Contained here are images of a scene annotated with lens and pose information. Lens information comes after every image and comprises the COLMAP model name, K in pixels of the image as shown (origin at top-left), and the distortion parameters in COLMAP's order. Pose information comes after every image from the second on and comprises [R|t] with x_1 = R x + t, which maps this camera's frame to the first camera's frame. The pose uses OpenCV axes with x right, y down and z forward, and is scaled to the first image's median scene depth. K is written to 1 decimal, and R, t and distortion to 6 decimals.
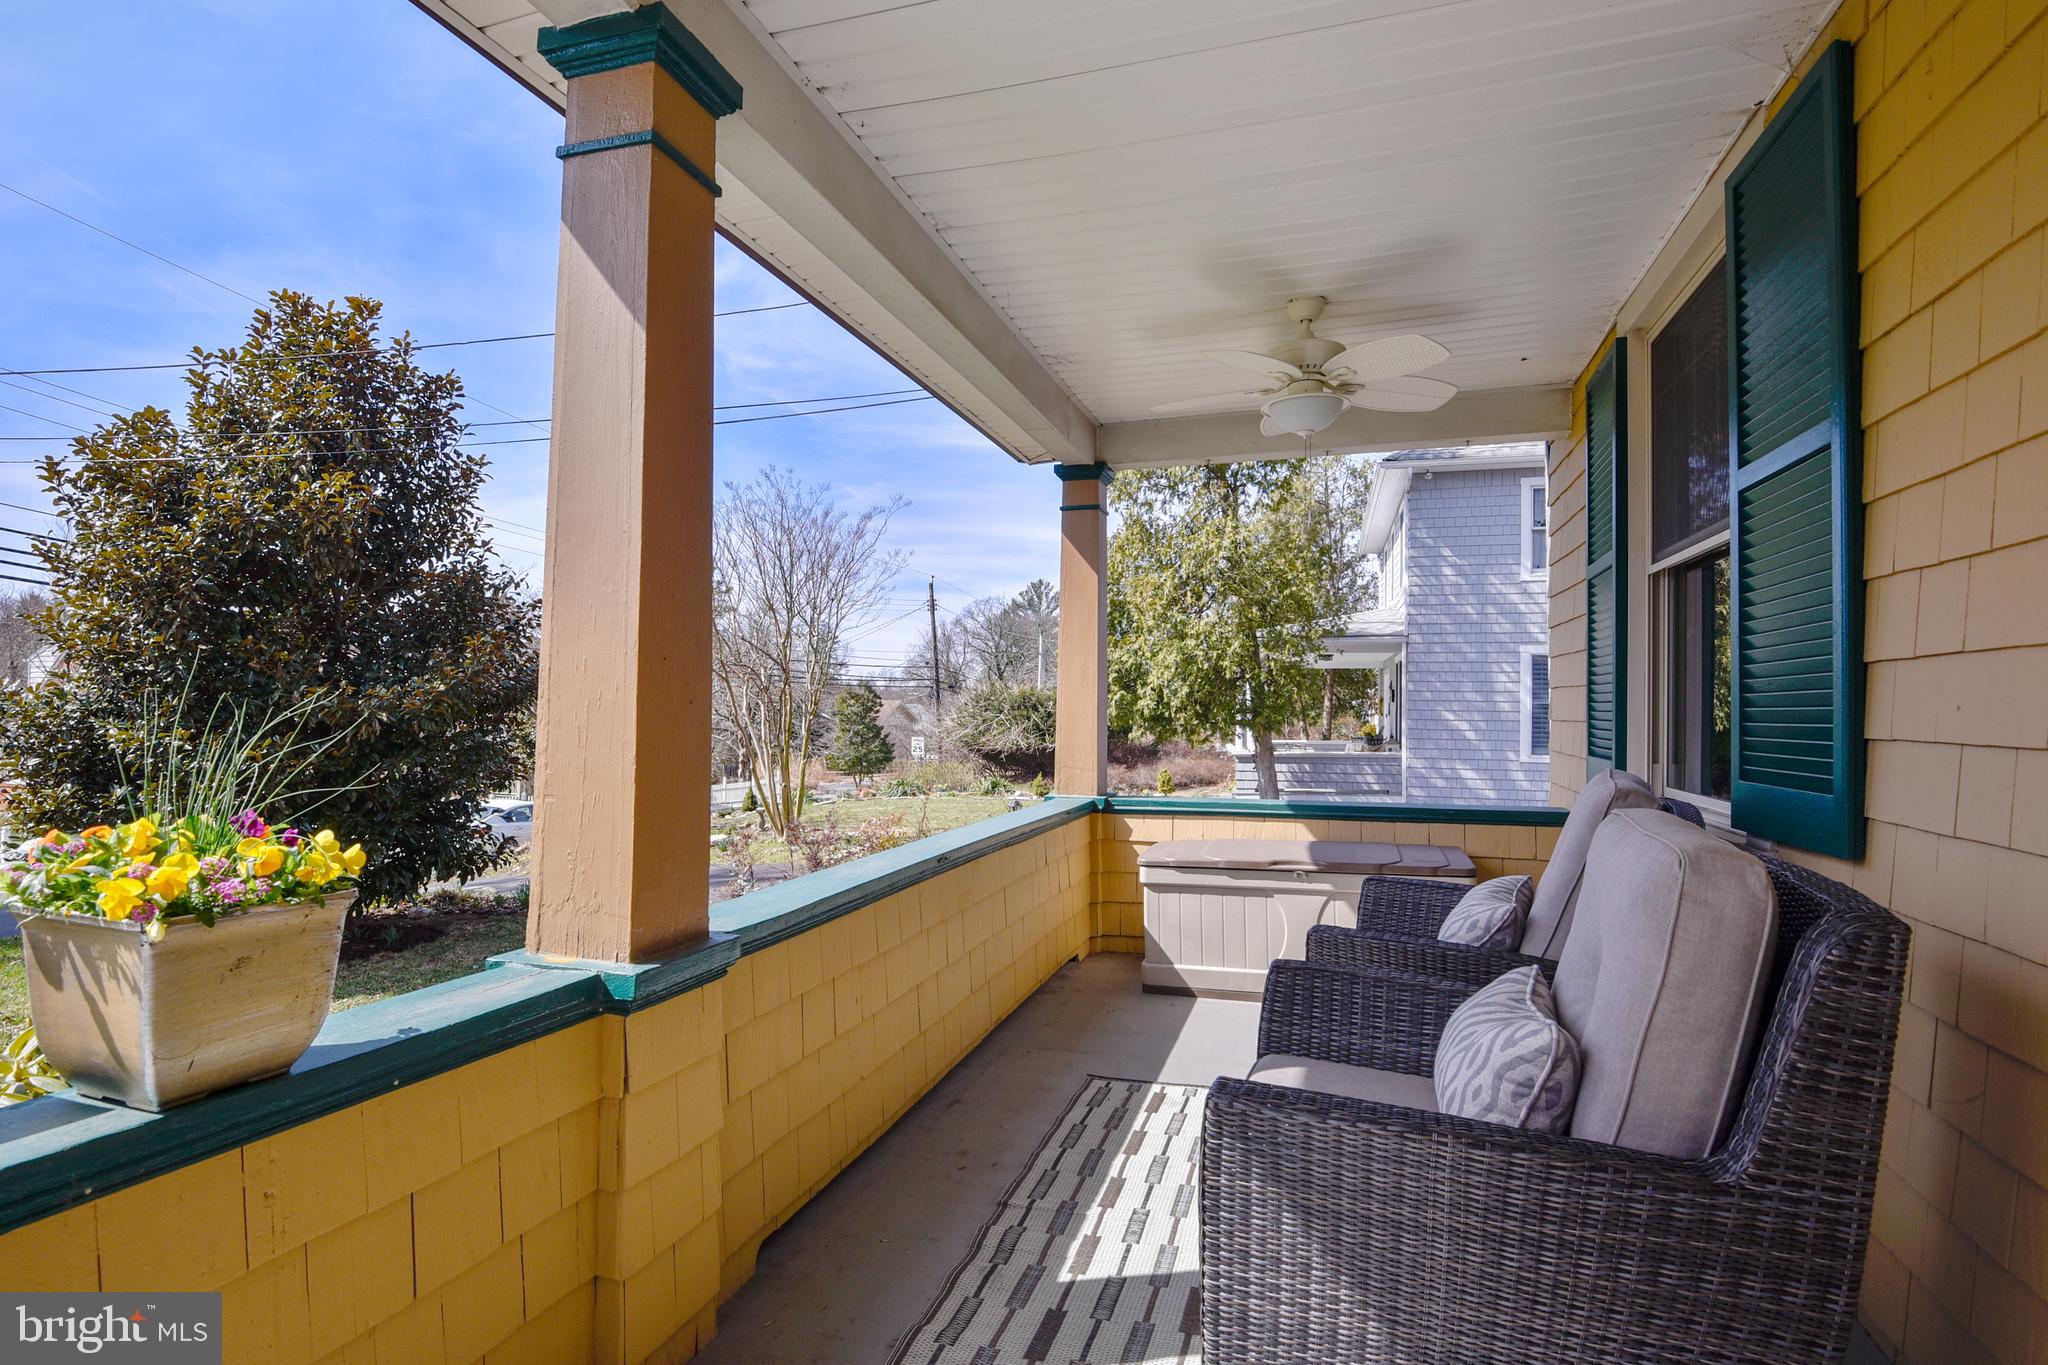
lens RADIAL K [[1014.1, 0, 1033.2], [0, 1014.1, 690.3], [0, 0, 1]] dist [0.003546, -0.019922]
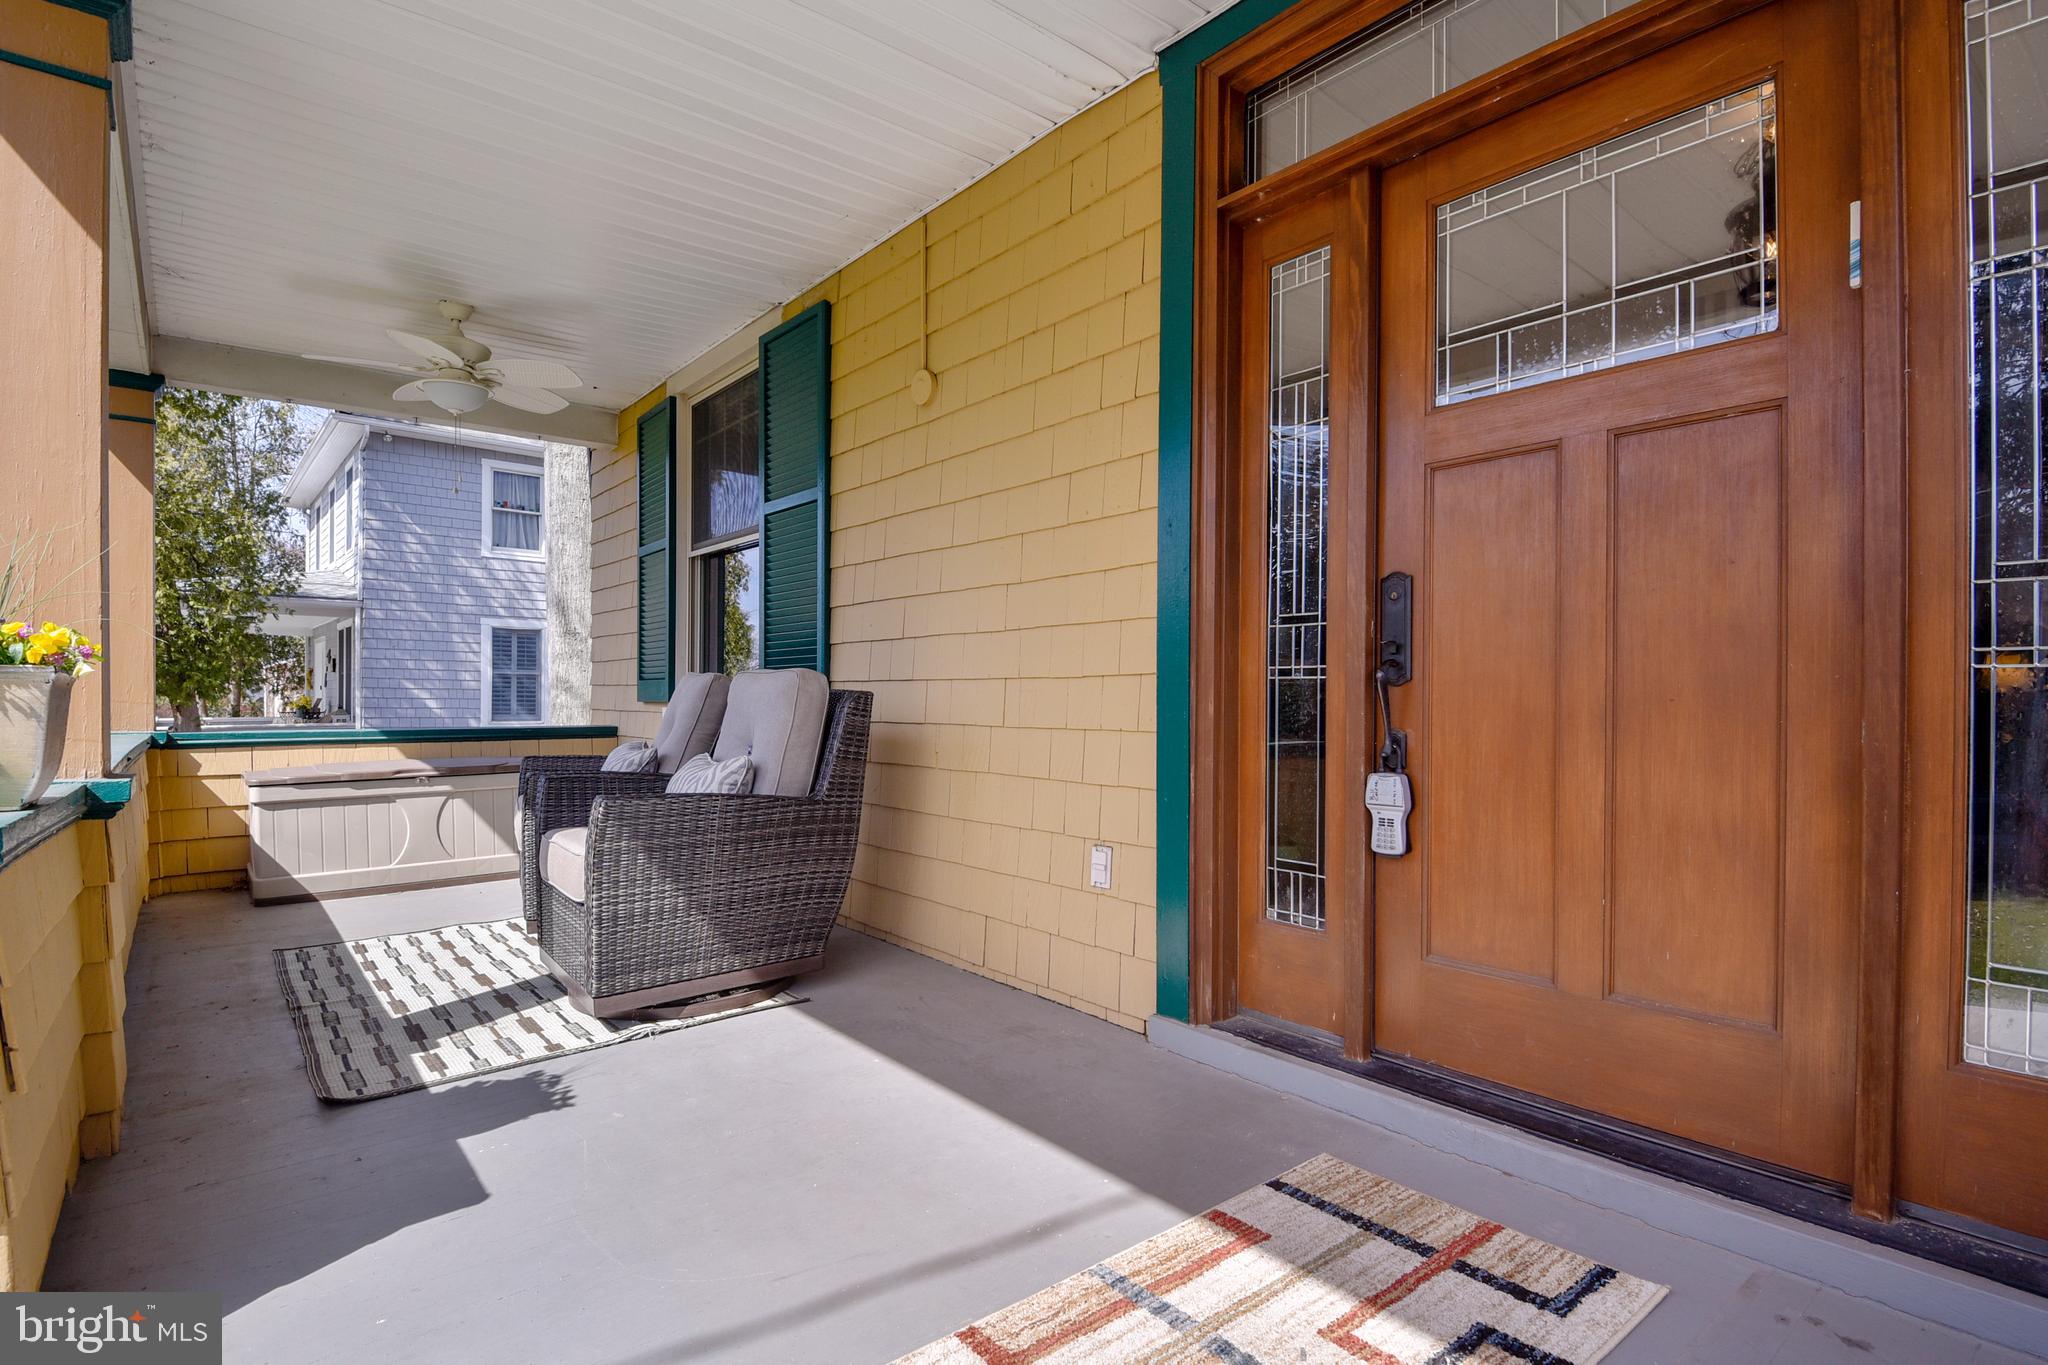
lens RADIAL K [[1014.1, 0, 1033.2], [0, 1014.1, 690.3], [0, 0, 1]] dist [0.003546, -0.019922]
pose [[0.552829, 0.003368, 0.833288, -0.315021], [-0.016885, 0.999832, 0.007161, 0.054990], [-0.833124, -0.018029, 0.552792, -0.234351]]
